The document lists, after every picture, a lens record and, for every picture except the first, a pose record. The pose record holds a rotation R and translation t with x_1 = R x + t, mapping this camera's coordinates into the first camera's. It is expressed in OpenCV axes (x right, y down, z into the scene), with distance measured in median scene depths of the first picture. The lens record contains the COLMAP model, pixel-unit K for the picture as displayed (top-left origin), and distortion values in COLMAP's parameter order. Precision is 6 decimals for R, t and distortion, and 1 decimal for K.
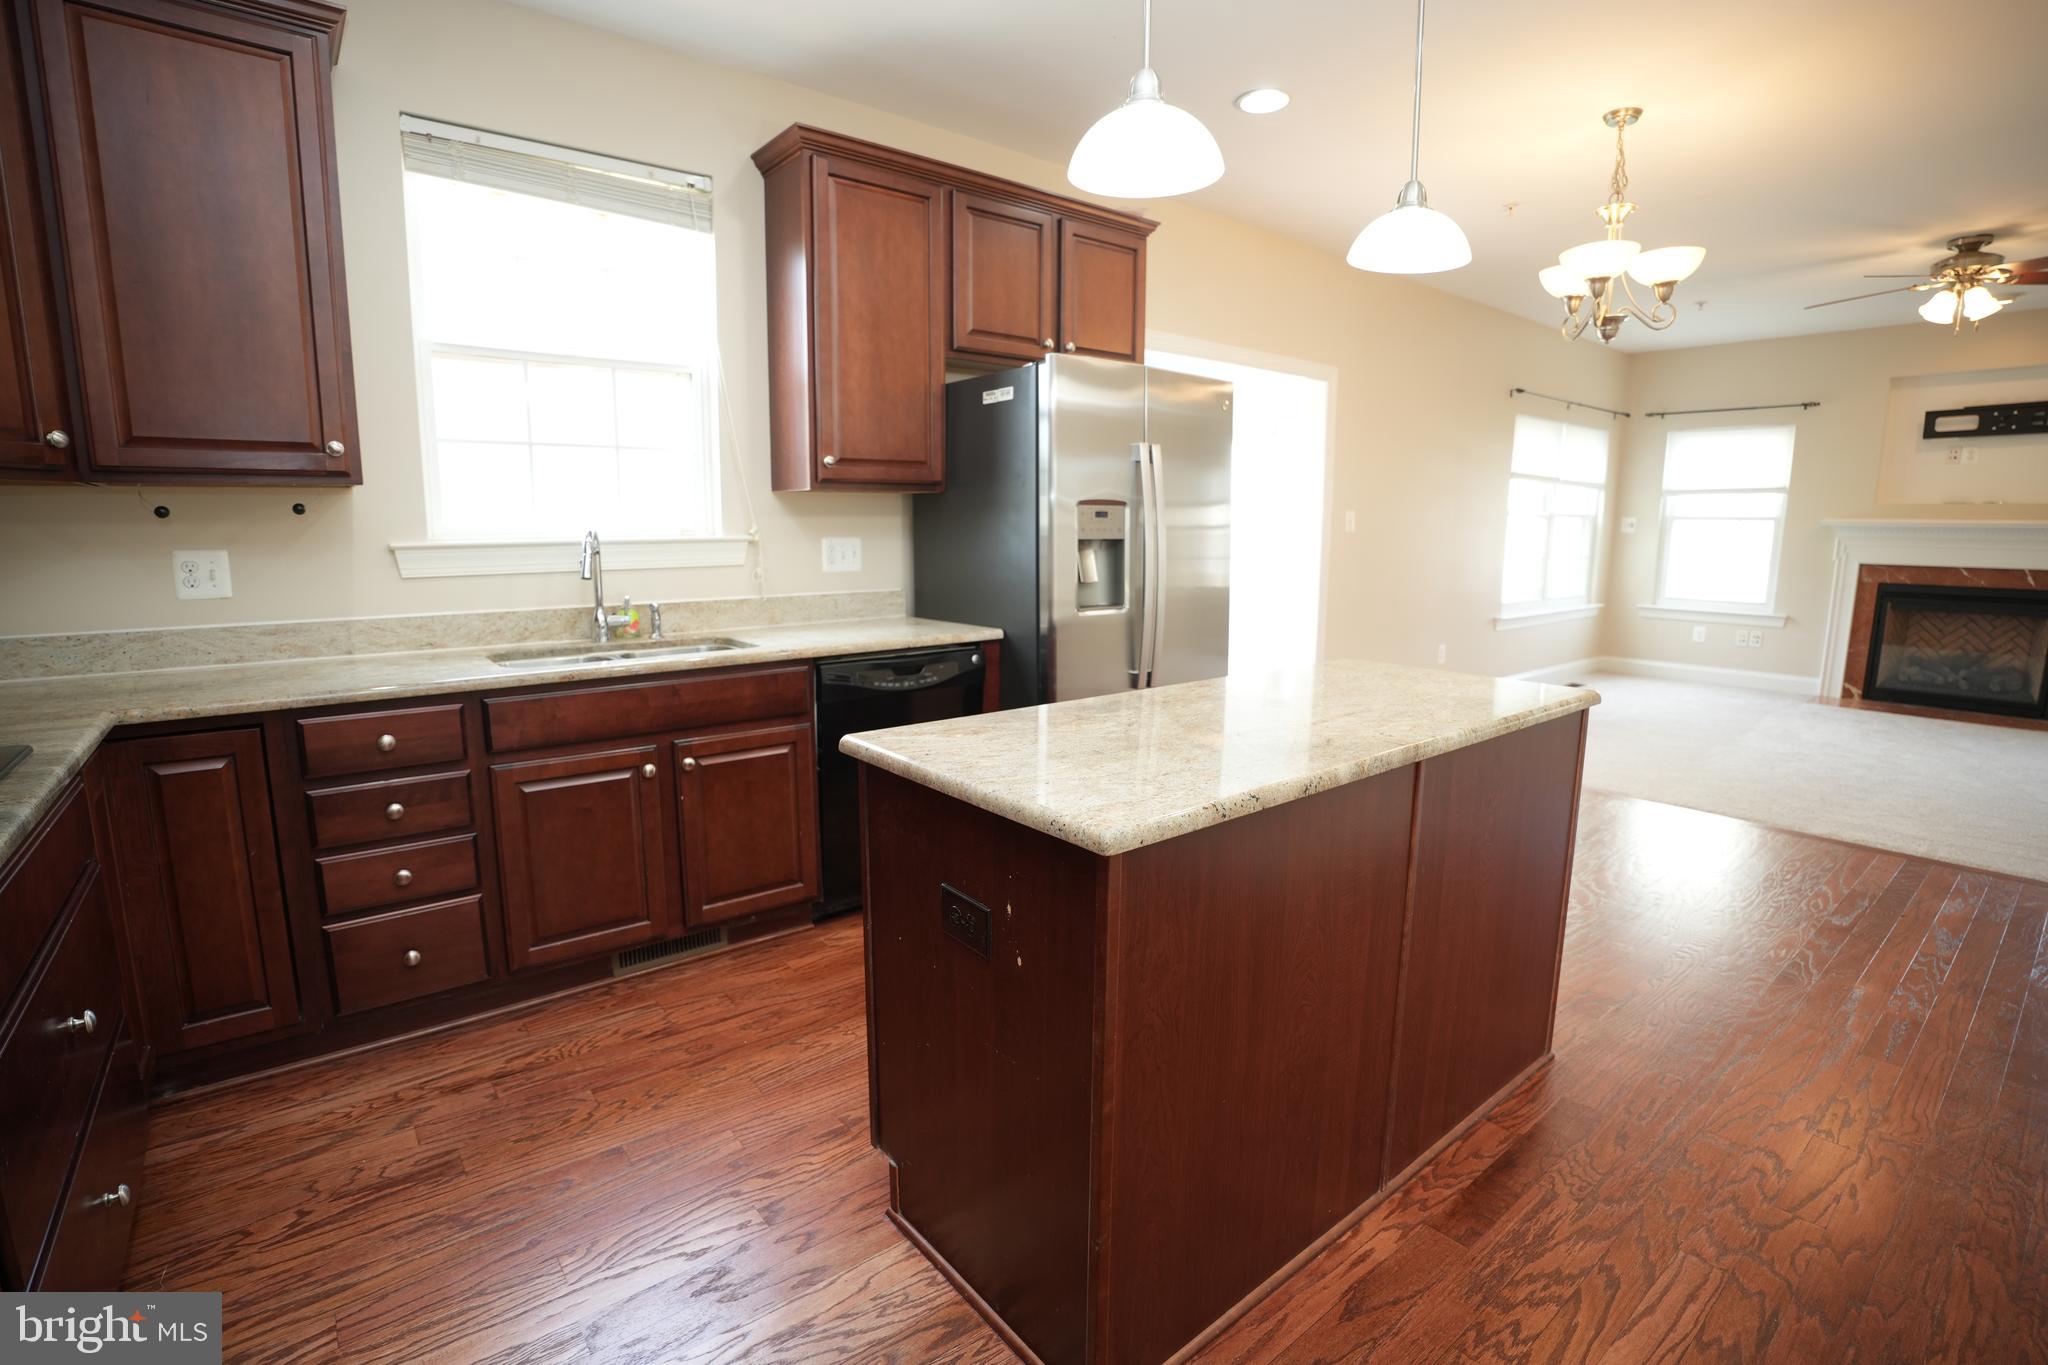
lens RADIAL K [[943.9, 0, 1022.1], [0, 943.9, 681.5], [0, 0, 1]] dist [-0.068040, 0.017489]
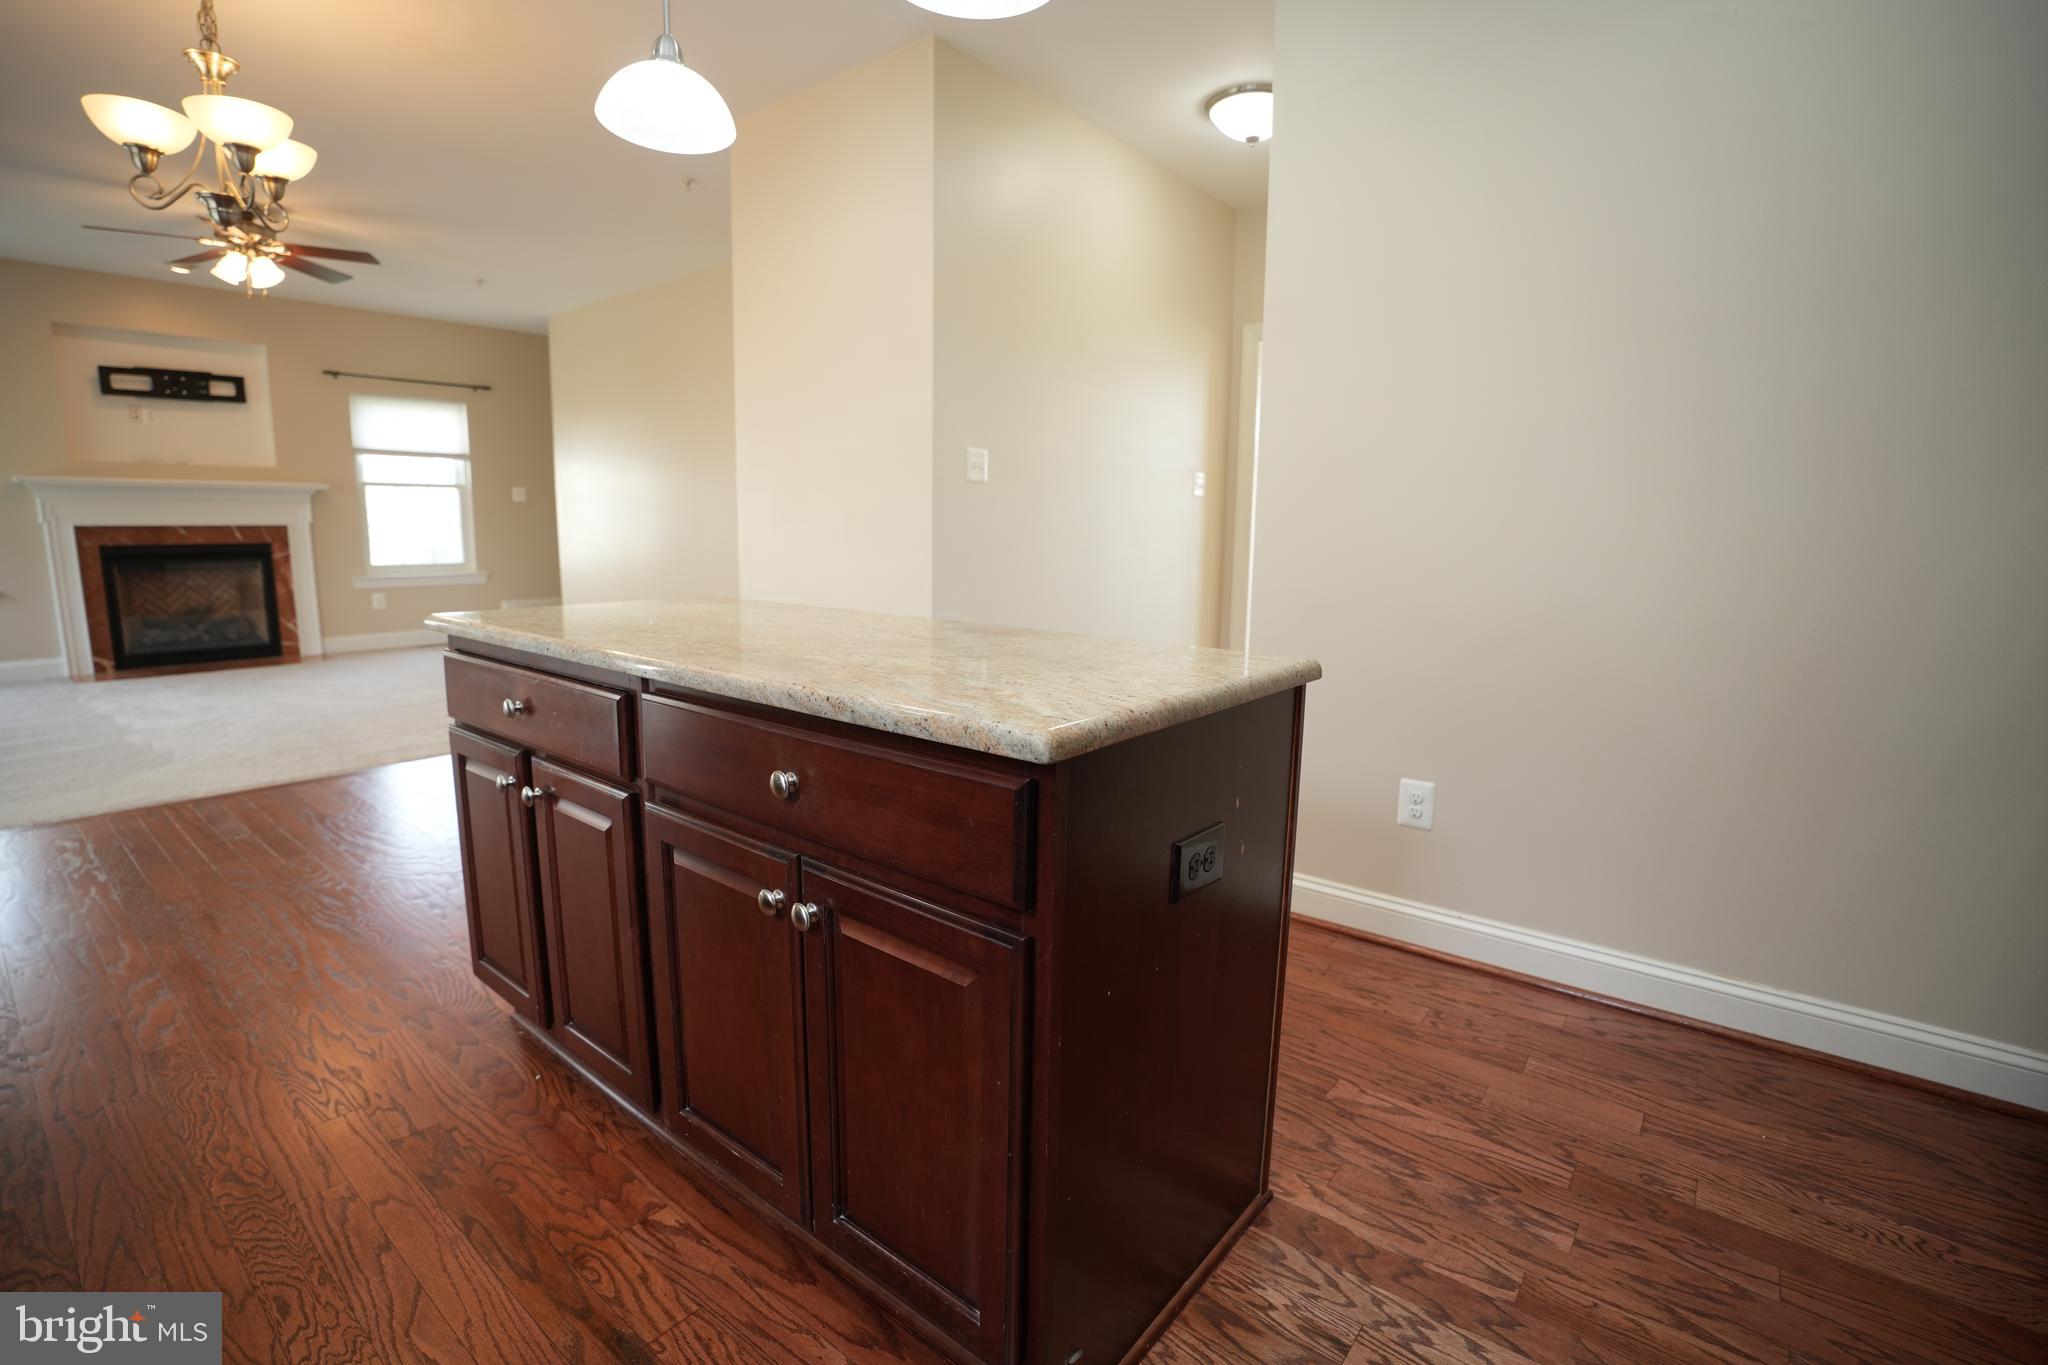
lens RADIAL K [[943.9, 0, 1014.7], [0, 943.9, 681.8], [0, 0, 1]] dist [-0.068040, 0.017489]
pose [[-0.211851, -0.168606, 0.962648, -0.414308], [0.147643, 0.968179, 0.202066, -0.048348], [-0.966085, 0.184937, -0.180216, 0.660725]]
